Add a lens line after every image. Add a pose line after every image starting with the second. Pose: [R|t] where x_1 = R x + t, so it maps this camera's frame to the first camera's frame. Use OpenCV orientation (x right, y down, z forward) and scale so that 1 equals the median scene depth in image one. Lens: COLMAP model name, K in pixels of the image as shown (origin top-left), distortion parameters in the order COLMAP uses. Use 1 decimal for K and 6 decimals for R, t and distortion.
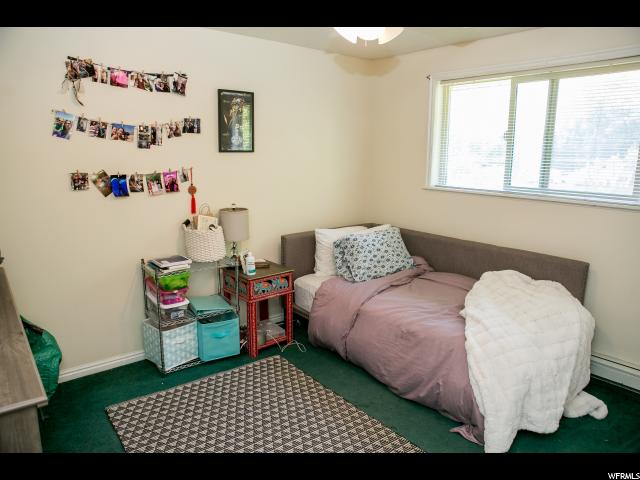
lens RADIAL K [[450.1, 0, 320.0], [0, 450.1, 240.0], [0, 0, 1]] dist [-0.006441, -0.002569]
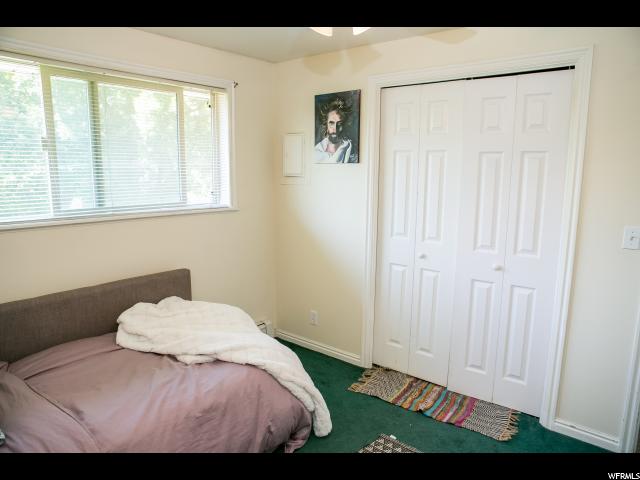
lens RADIAL K [[450.1, 0, 320.0], [0, 450.1, 240.0], [0, 0, 1]] dist [-0.006441, -0.002569]
pose [[-0.198920, -0.172553, 0.964705, -0.483340], [0.175958, 0.962092, 0.208368, -0.179469], [-0.964090, 0.211197, -0.161018, 0.838566]]
